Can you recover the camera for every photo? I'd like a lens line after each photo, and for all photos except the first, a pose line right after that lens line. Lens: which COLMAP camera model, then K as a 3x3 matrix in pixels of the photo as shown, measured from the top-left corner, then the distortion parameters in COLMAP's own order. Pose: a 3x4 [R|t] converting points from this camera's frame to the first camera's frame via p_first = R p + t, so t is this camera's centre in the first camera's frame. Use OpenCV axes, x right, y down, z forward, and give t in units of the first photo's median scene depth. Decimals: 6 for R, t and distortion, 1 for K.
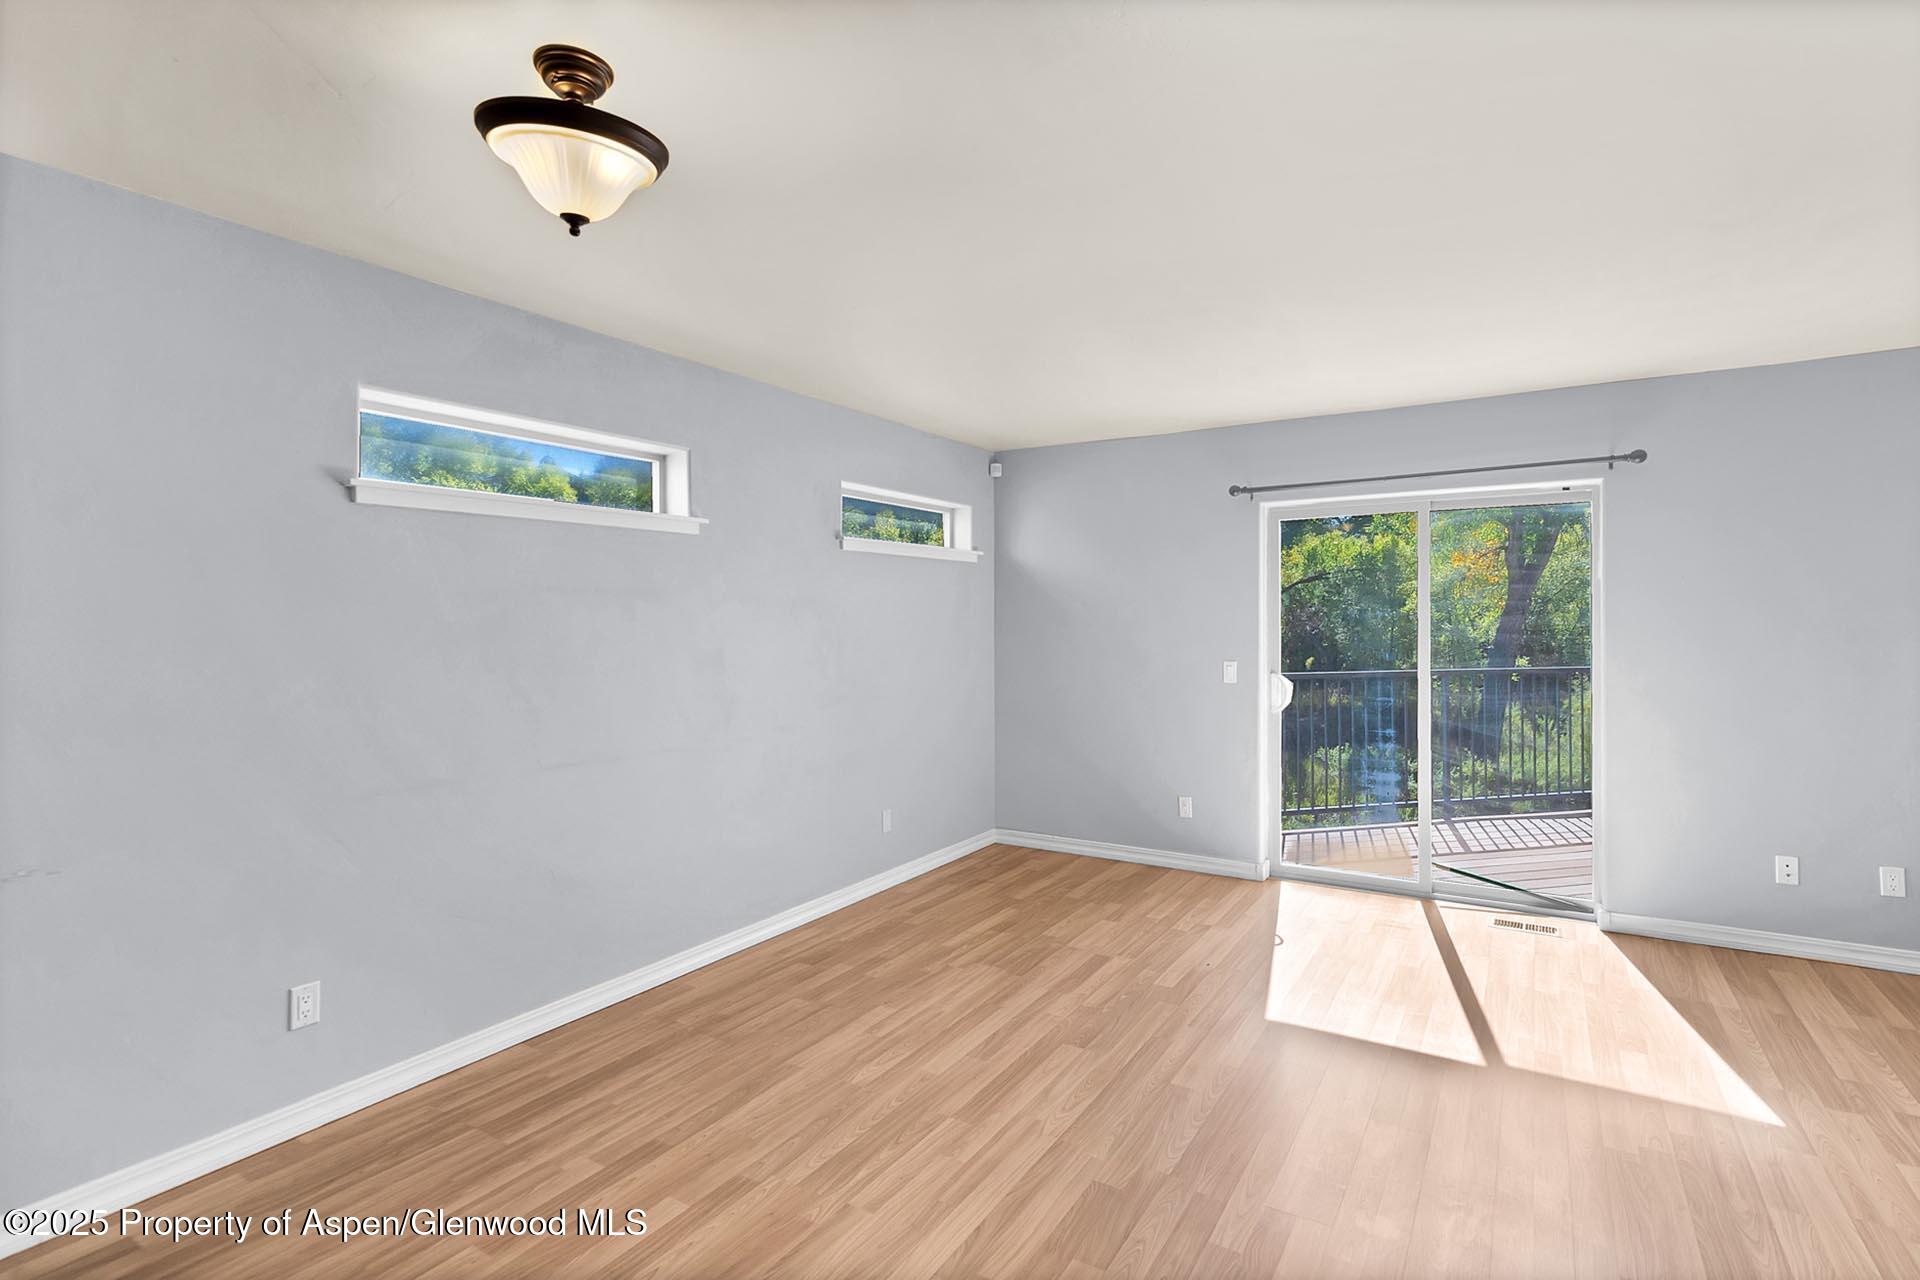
lens RADIAL K [[928.4, 0, 989.3], [0, 928.4, 612.7], [0, 0, 1]] dist [0.002282, -0.000233]
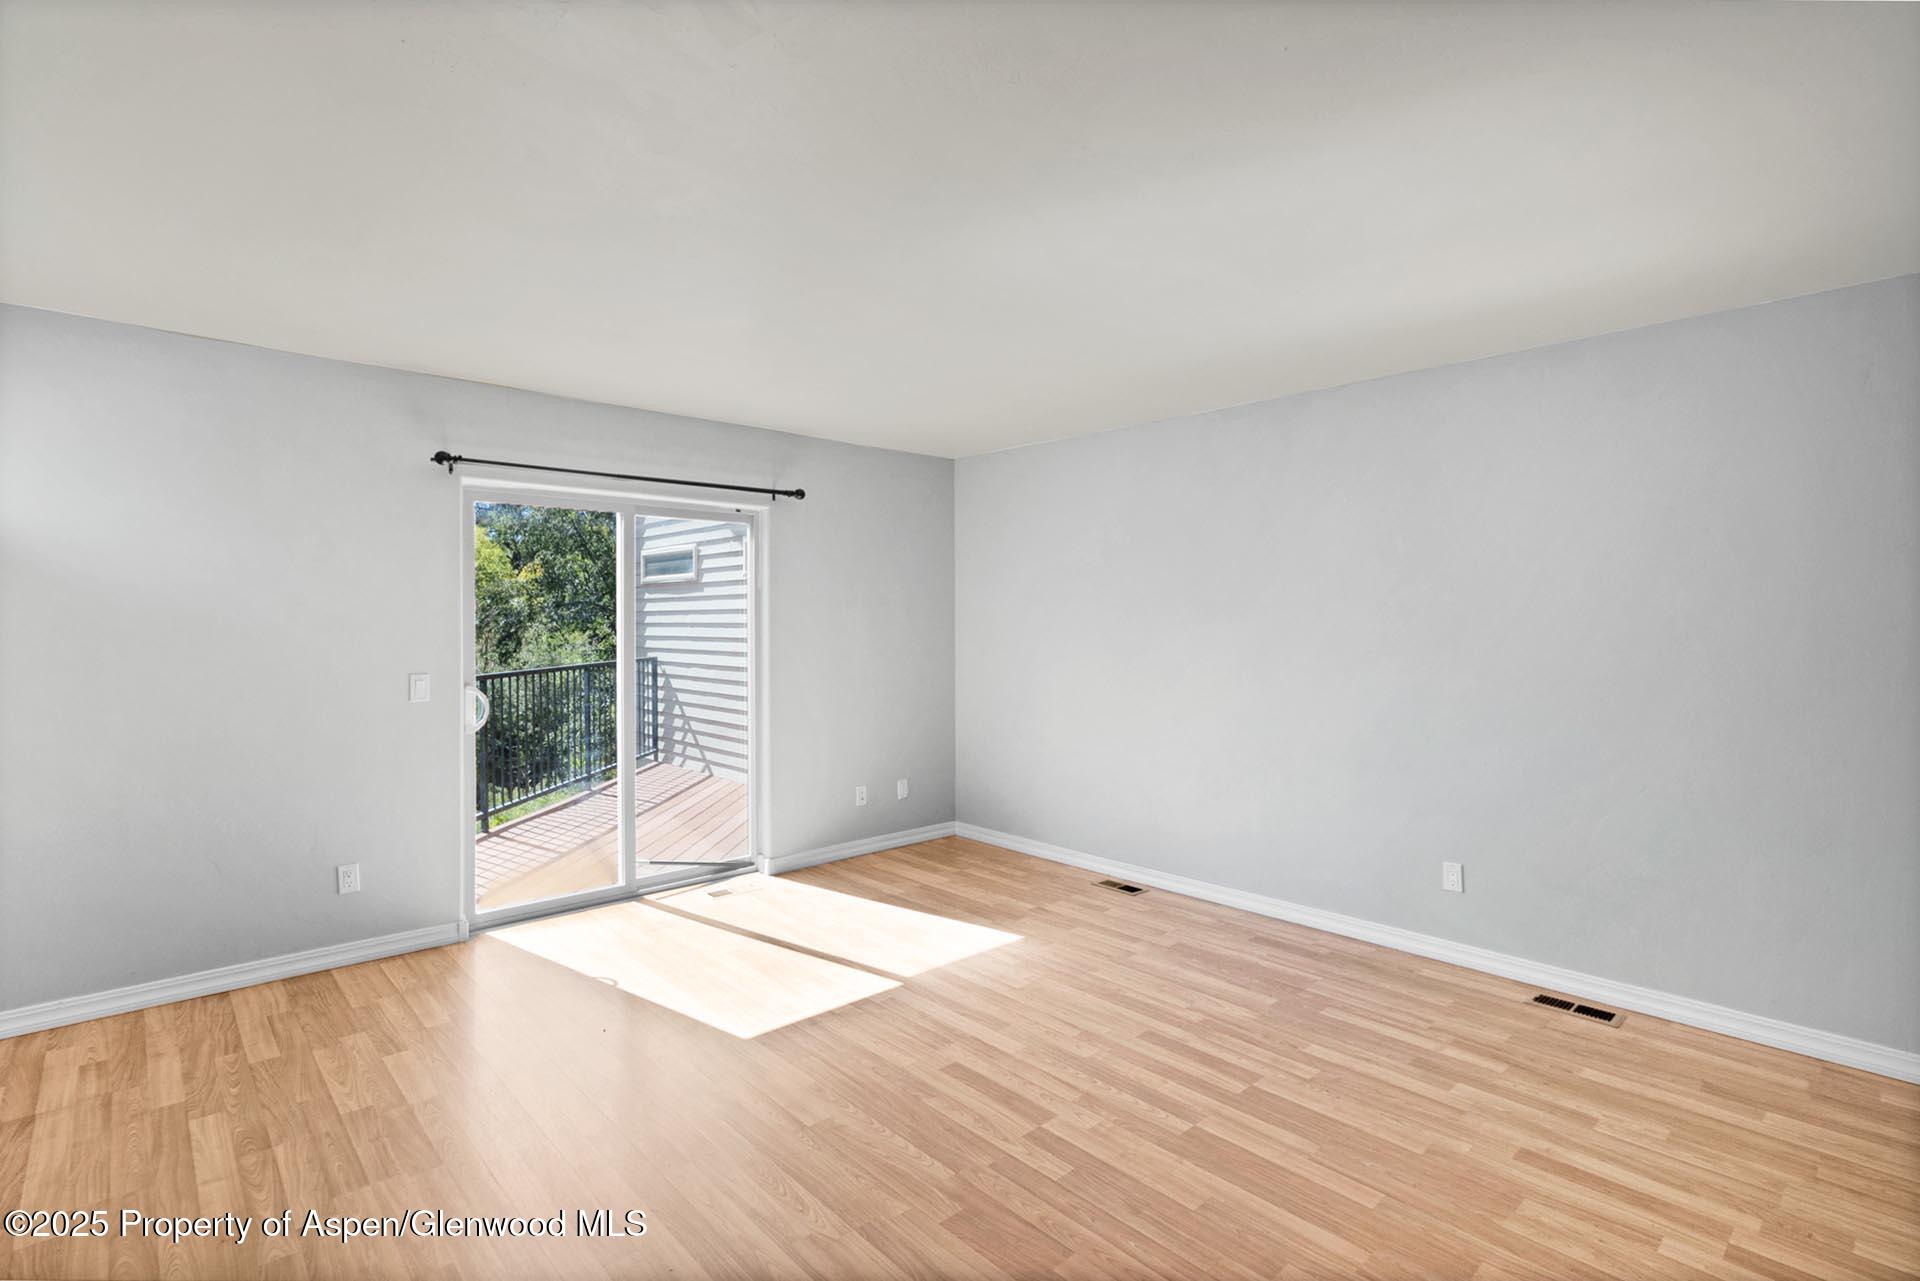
lens RADIAL K [[923.9, 0, 965.3], [0, 923.9, 626.3], [0, 0, 1]] dist [-0.003087, -0.000527]
pose [[0.260019, -0.000993, 0.965603, -0.557138], [-0.008204, 0.999961, 0.003237, 0.008381], [-0.965569, -0.008763, 0.260001, 0.538589]]
